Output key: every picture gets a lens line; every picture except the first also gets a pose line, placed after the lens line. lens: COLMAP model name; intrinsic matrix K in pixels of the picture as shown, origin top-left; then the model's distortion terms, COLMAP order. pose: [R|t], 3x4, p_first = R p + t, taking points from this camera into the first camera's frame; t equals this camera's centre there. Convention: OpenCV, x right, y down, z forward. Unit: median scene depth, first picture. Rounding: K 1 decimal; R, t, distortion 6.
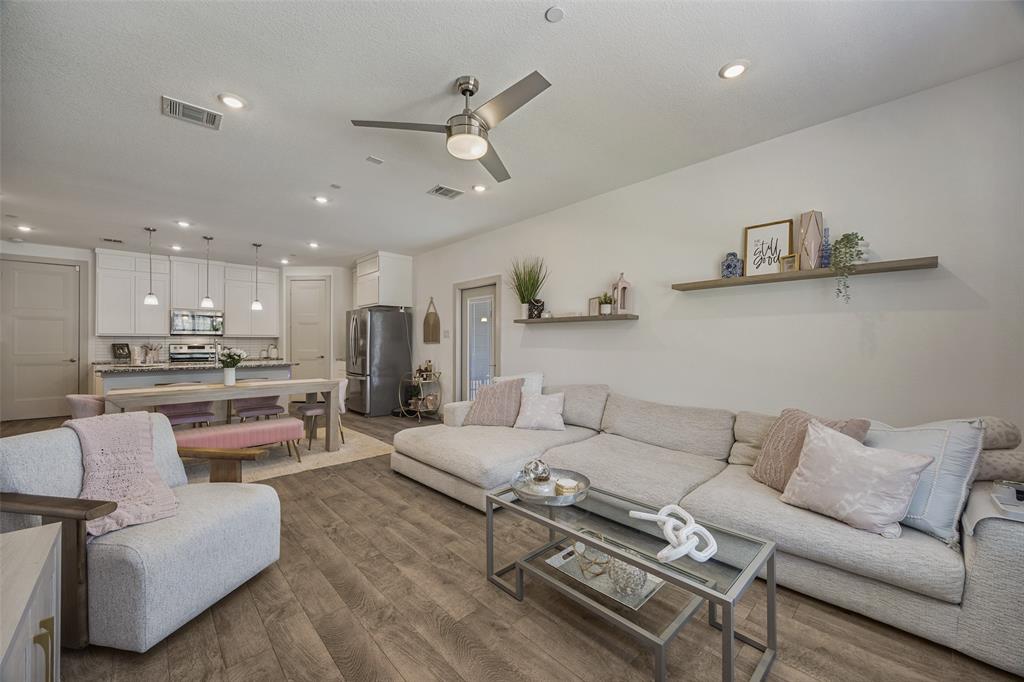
lens RADIAL K [[396.1, 0, 506.3], [0, 396.1, 341.4], [0, 0, 1]] dist [0.001750, -0.000233]
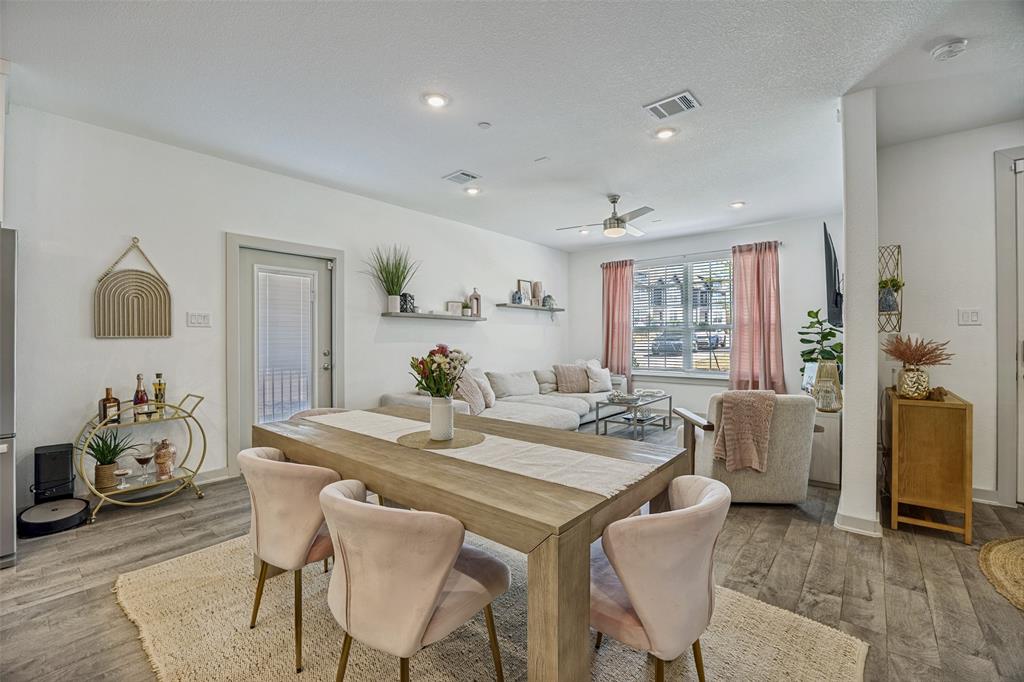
lens RADIAL K [[426.4, 0, 510.3], [0, 426.4, 338.7], [0, 0, 1]] dist [-0.015180, -0.000478]
pose [[-0.128090, 0.000451, 0.991762, -0.718348], [-0.001221, 0.999999, -0.000613, 0.005726], [-0.991762, -0.001289, -0.128089, 0.616403]]
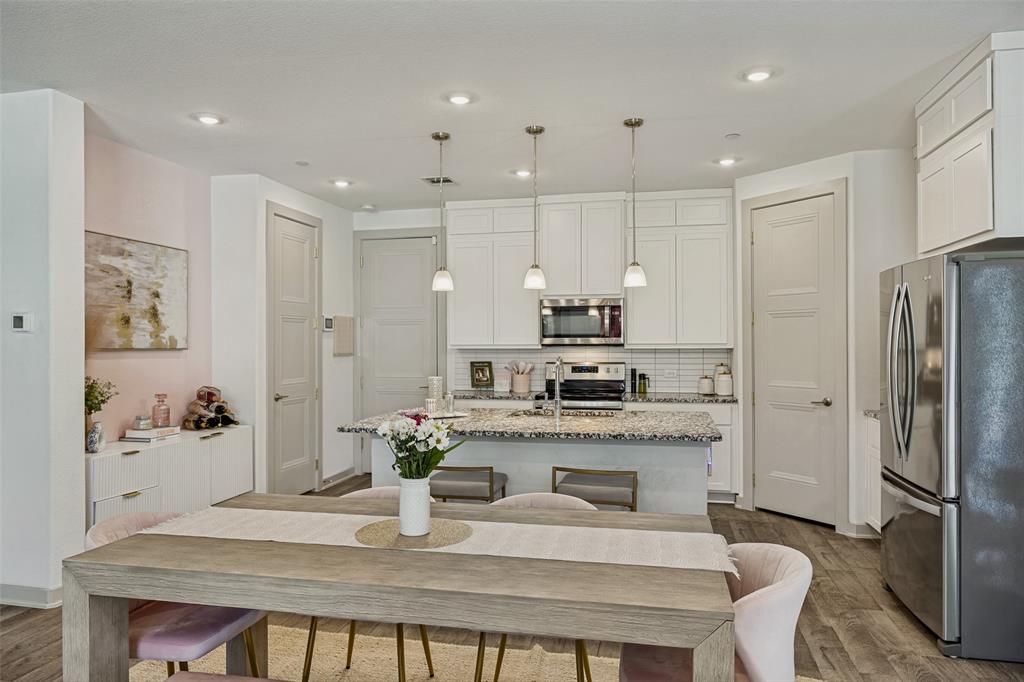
lens RADIAL K [[684.7, 0, 493.6], [0, 684.7, 342.8], [0, 0, 1]] dist [-0.008662, -0.003309]
pose [[0.556816, -0.002134, -0.830633, -0.131237], [0.006818, 0.999975, 0.002001, -0.024529], [0.830608, -0.006777, 0.556817, 0.465783]]
